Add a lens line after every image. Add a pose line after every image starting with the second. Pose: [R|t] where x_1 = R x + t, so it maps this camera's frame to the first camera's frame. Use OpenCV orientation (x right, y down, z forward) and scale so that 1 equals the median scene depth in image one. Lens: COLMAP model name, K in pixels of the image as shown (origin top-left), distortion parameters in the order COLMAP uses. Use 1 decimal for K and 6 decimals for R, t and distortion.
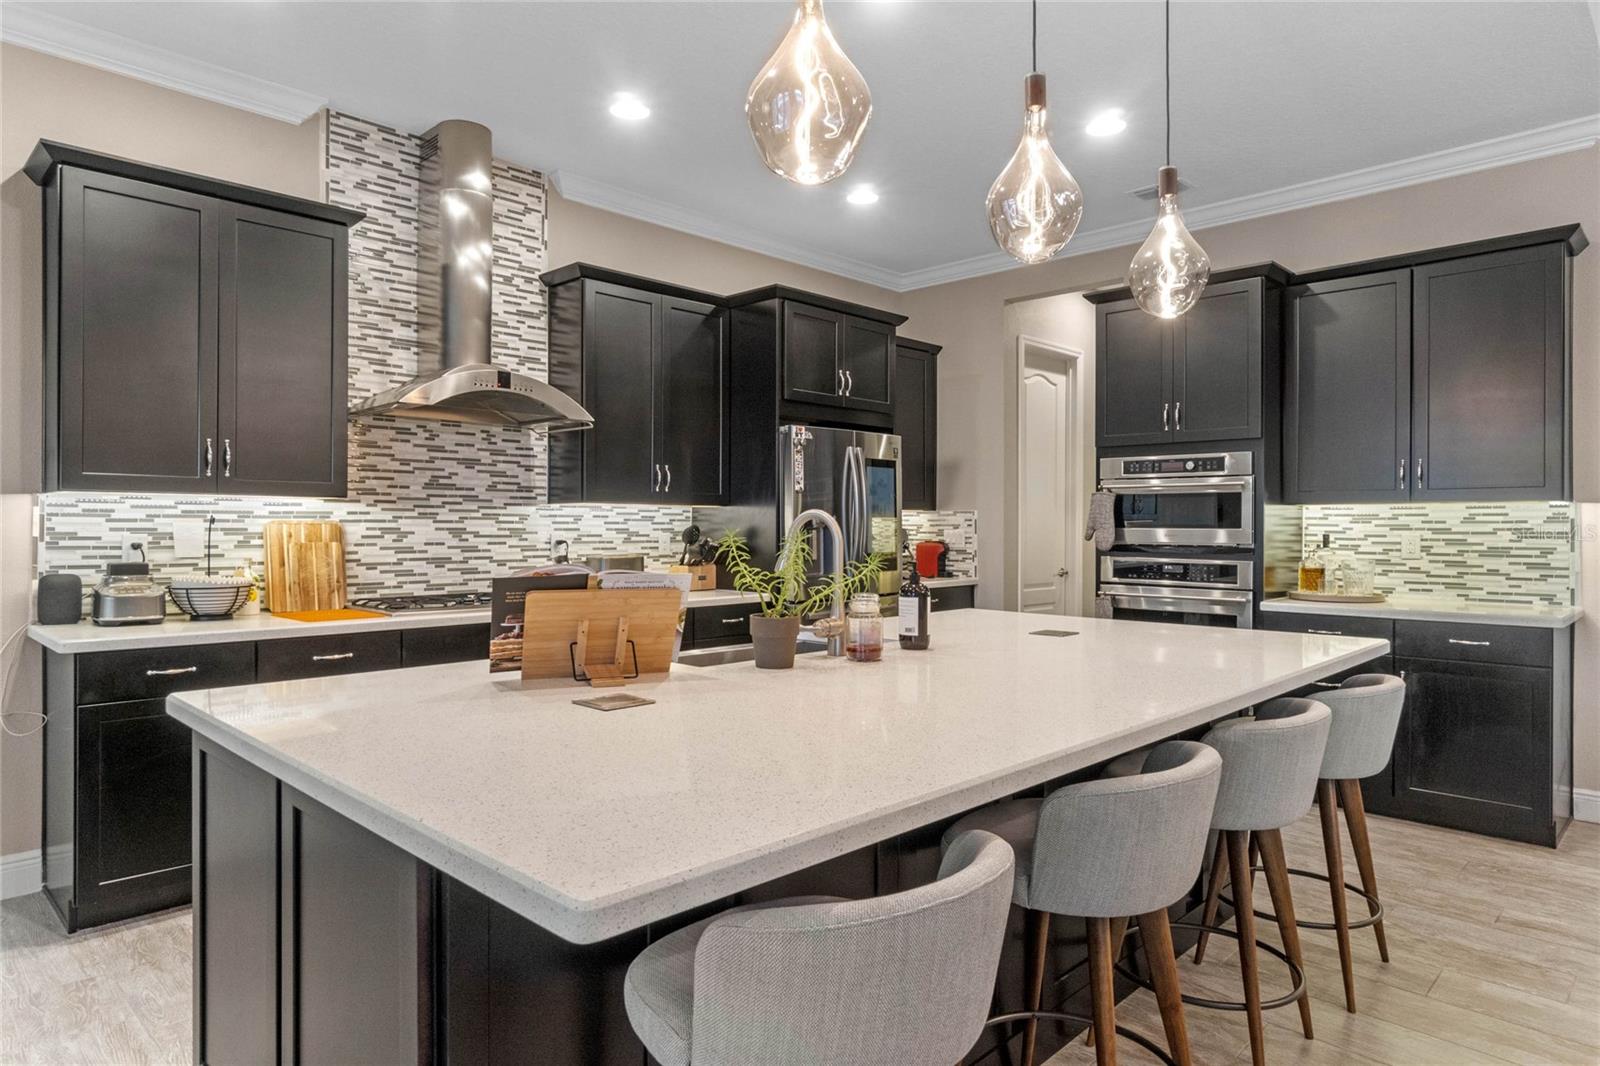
lens RADIAL K [[949.9, 0, 795.1], [0, 949.9, 531.2], [0, 0, 1]] dist [-0.013491, 0.002154]
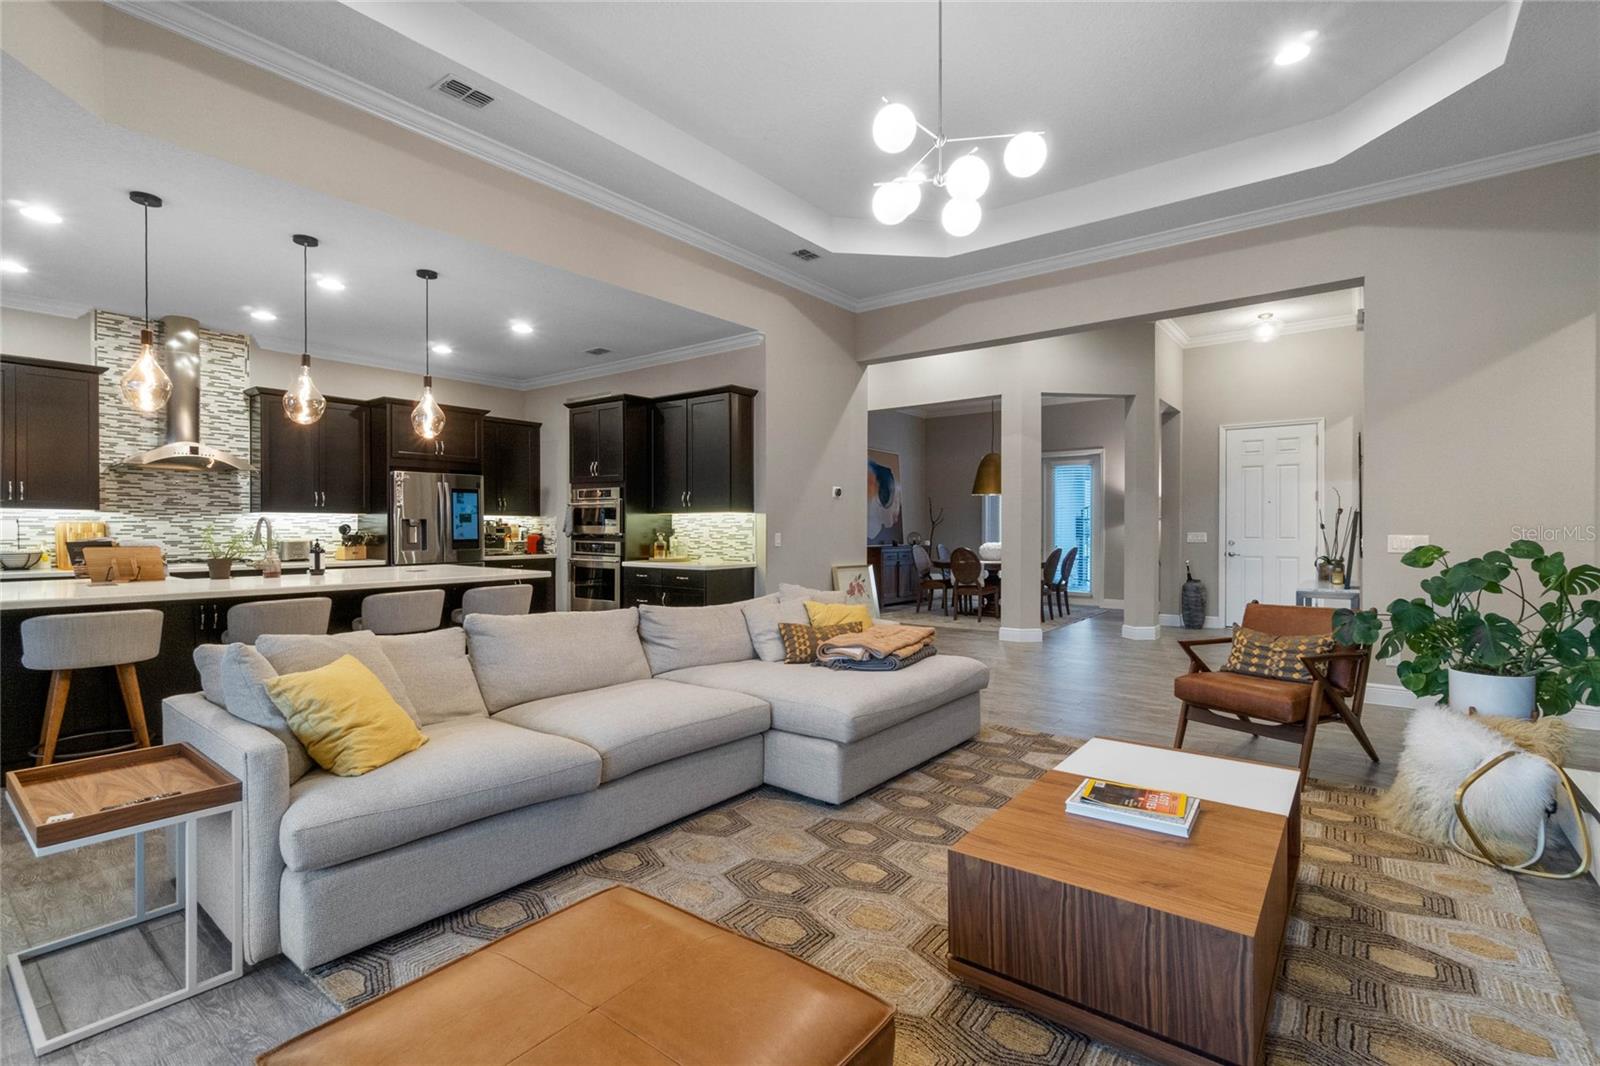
lens RADIAL K [[727.0, 0, 797.5], [0, 727.0, 533.8], [0, 0, 1]] dist [-0.001413, -0.002929]
pose [[0.992712, -0.002400, 0.120486, 0.674310], [0.001944, 0.999990, 0.003902, 0.009740], [-0.120494, -0.003639, 0.992707, -0.581482]]
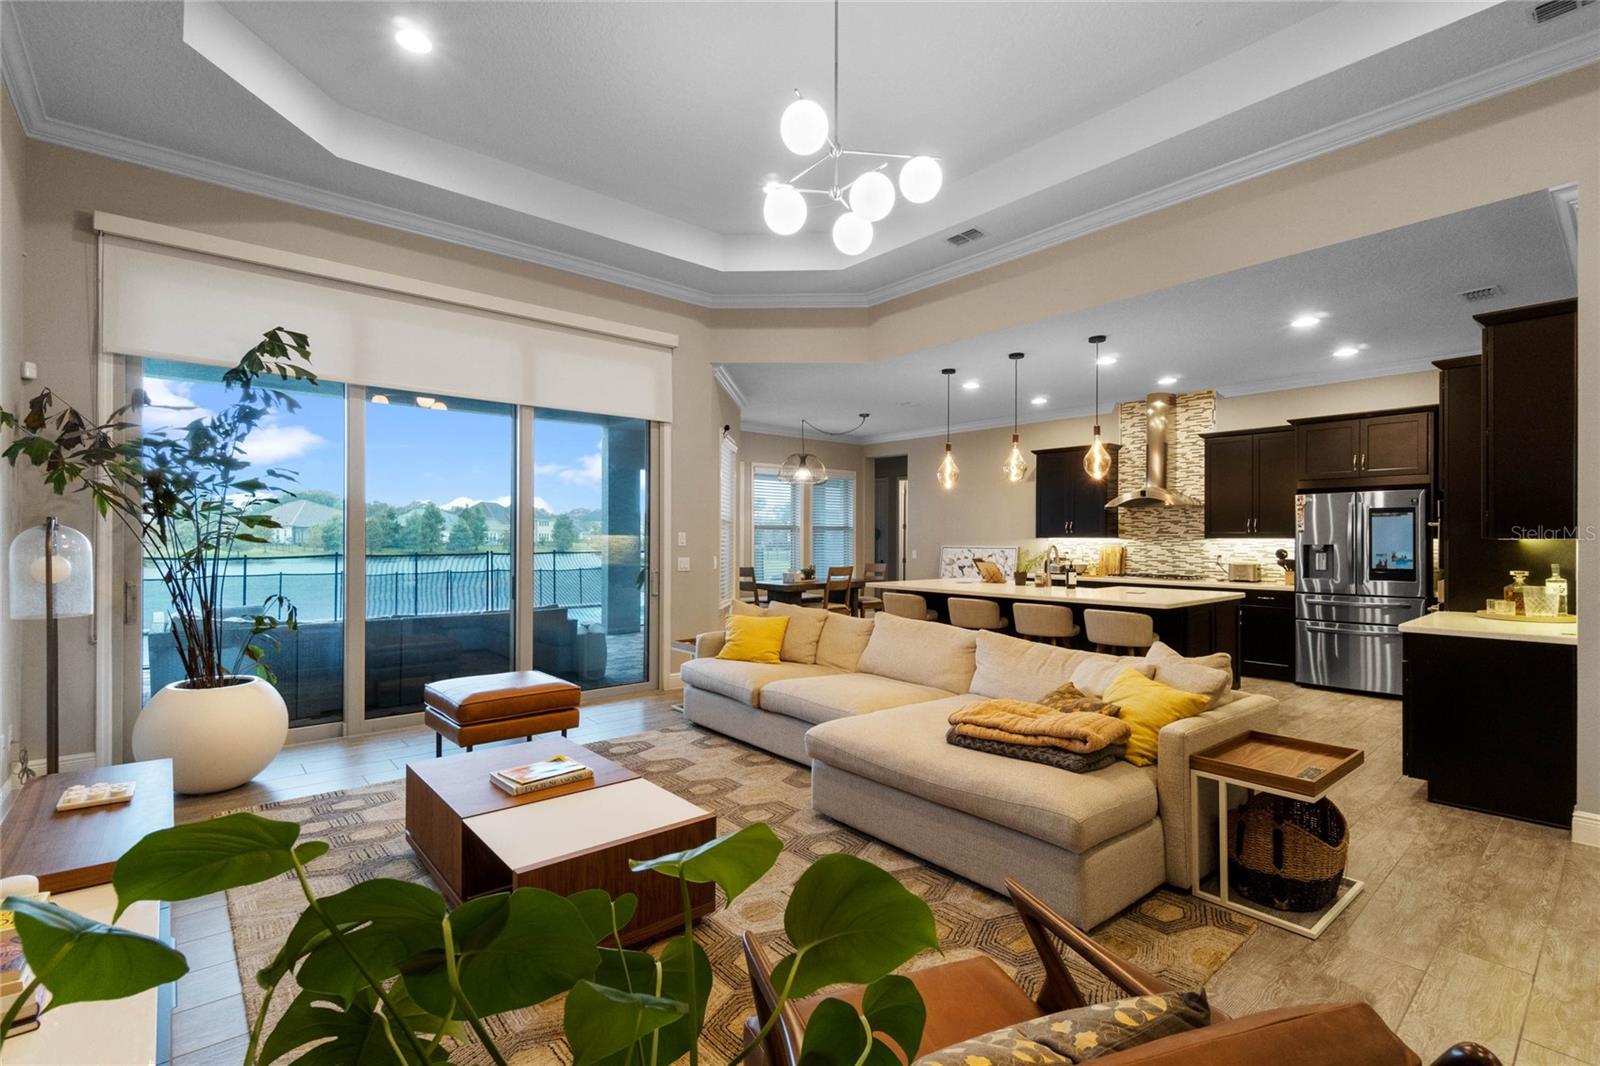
lens RADIAL K [[727.0, 0, 791.4], [0, 727.0, 537.8], [0, 0, 1]] dist [-0.001413, -0.002929]
pose [[-0.083060, -0.001712, -0.996543, 1.604833], [-0.008871, 0.999960, -0.000978, -0.021344], [0.996505, 0.008759, -0.083072, 0.162369]]
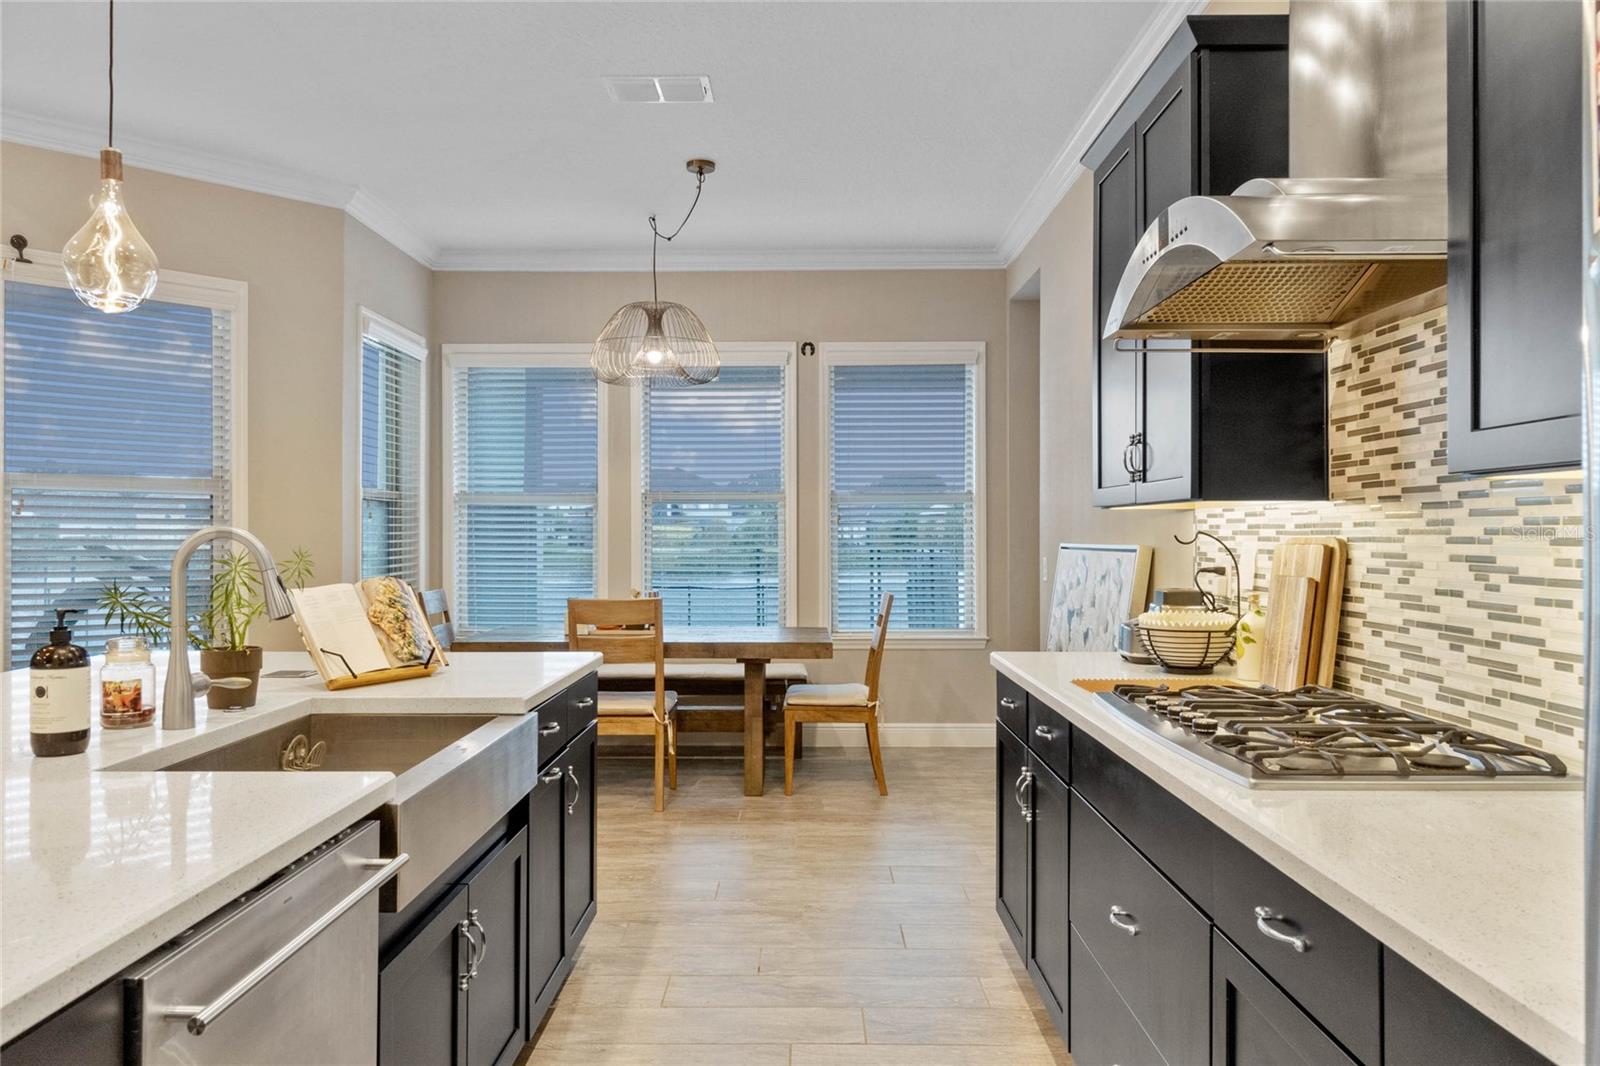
lens RADIAL K [[1140.9, 0, 797.6], [0, 1140.9, 527.5], [0, 0, 1]] dist [0.006873, -0.001374]
pose [[-0.718104, -0.006962, -0.695901, 0.178031], [-0.006578, 0.999973, -0.003216, -0.011751], [0.695904, 0.002269, -0.718131, 1.125555]]
